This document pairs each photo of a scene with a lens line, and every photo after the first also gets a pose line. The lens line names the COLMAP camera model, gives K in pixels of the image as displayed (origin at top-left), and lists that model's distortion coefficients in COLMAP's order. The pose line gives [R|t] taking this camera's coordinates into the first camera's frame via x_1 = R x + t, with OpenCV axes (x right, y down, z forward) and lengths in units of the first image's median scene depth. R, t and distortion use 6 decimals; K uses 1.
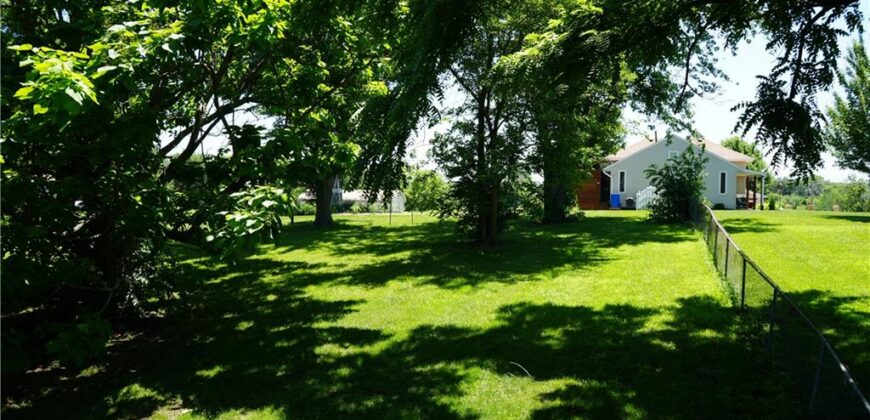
lens RADIAL K [[868.8, 0, 435.0], [0, 868.8, 225.1], [0, 0, 1]] dist [-0.002260, 0.011955]
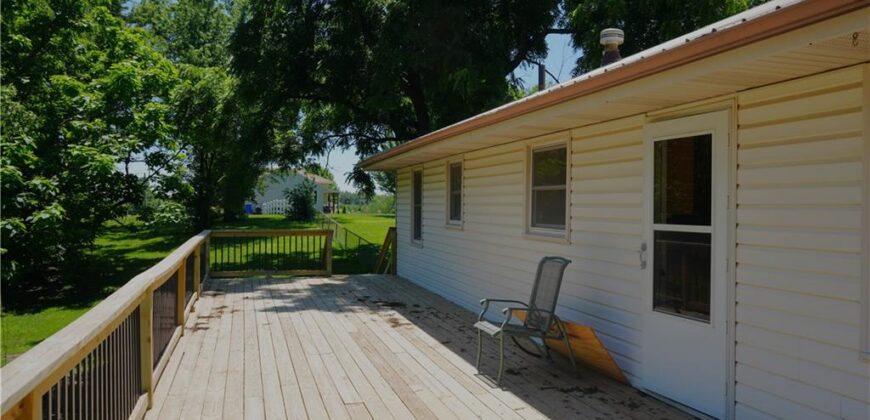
lens RADIAL K [[697.2, 0, 435.0], [0, 697.2, 210.0], [0, 0, 1]] dist [-0.002360, 0.002197]
pose [[0.871992, -0.006434, 0.489477, -0.221152], [0.019370, 0.999584, -0.021368, 0.014966], [-0.489136, 0.028114, 0.871754, -0.481882]]
